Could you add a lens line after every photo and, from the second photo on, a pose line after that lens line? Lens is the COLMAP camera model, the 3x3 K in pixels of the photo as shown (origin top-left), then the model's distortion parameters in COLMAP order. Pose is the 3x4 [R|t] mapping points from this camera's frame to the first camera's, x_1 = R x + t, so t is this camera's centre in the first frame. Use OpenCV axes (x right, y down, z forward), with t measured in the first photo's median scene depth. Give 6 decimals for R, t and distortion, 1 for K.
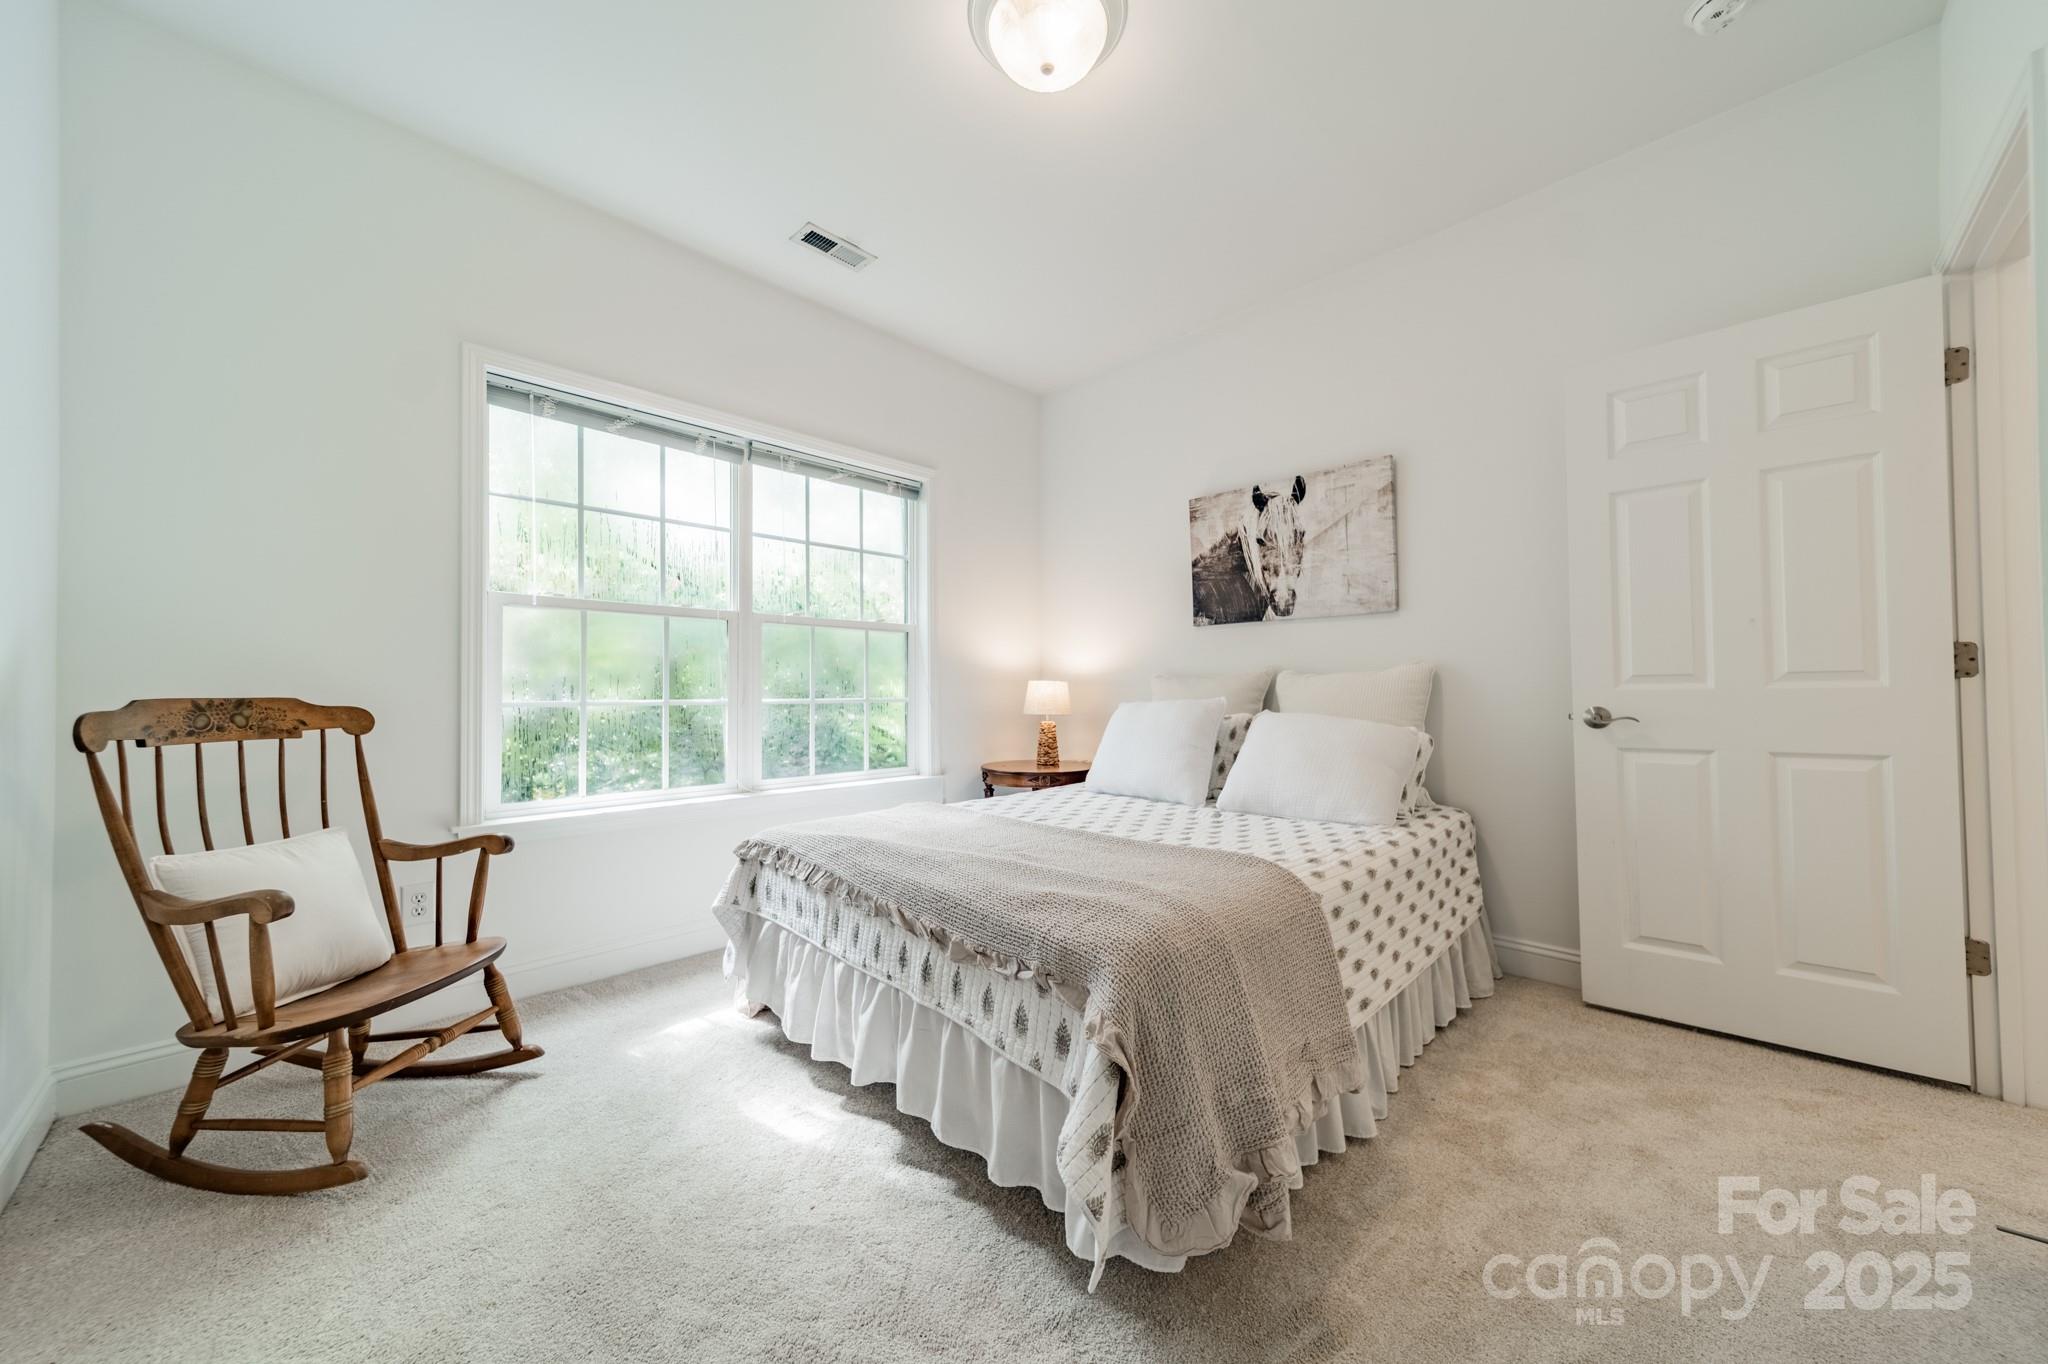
lens RADIAL K [[721.5, 0, 1030.5], [0, 721.5, 680.8], [0, 0, 1]] dist [0.007564, -0.000025]
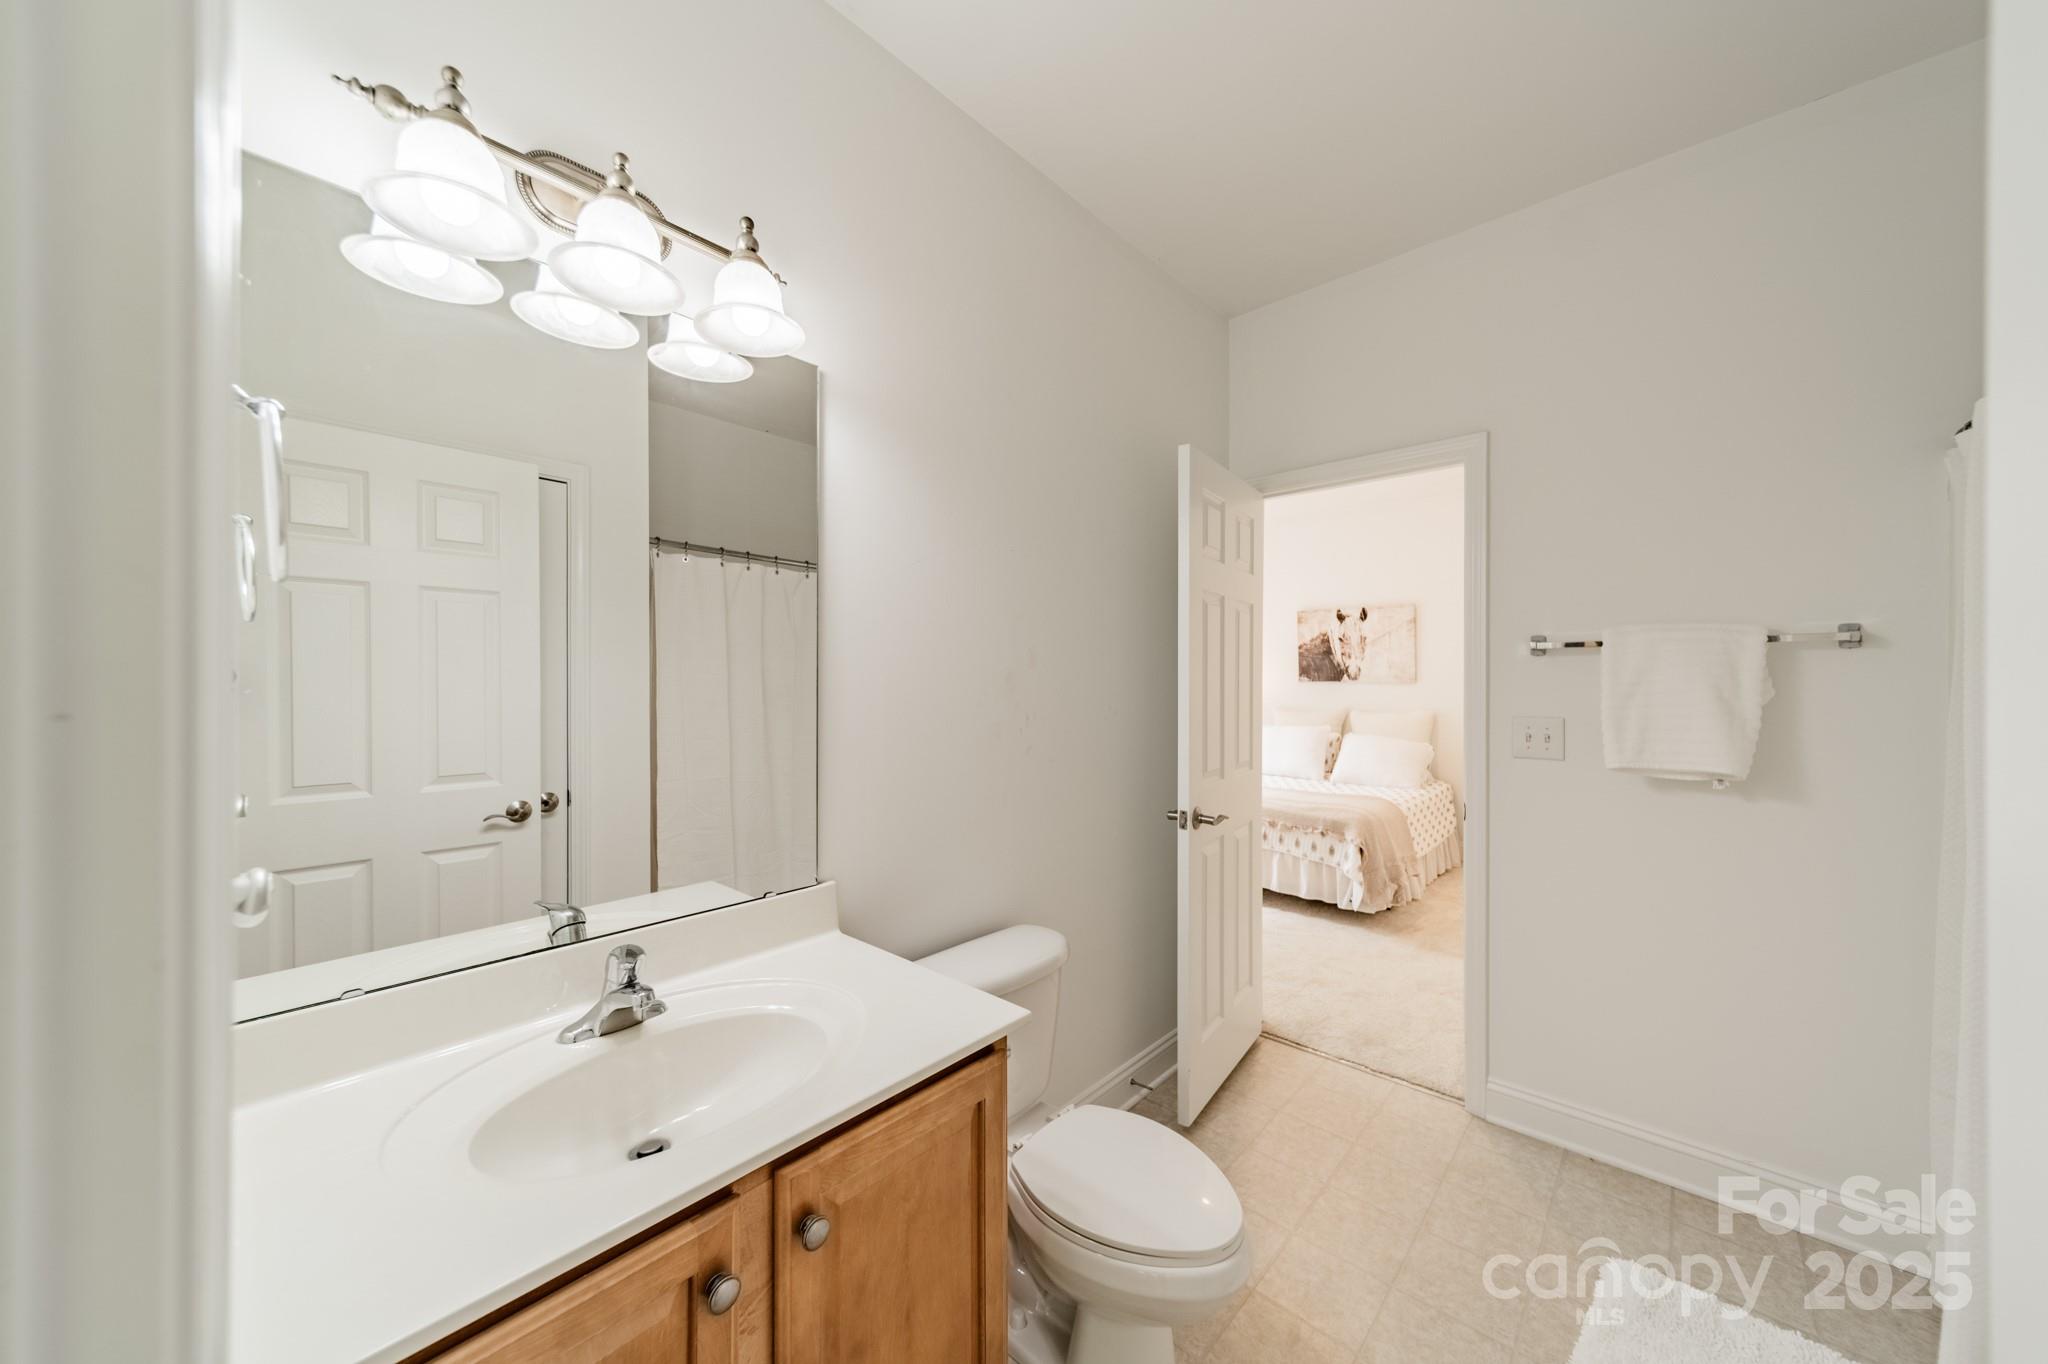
lens RADIAL K [[721.5, 0, 1030.5], [0, 721.5, 680.8], [0, 0, 1]] dist [0.007564, -0.000025]
pose [[0.998895, 0.008656, 0.046195, -0.718937], [-0.009517, 0.999785, 0.018444, -0.144976], [-0.046025, -0.018863, 0.998762, -1.047407]]
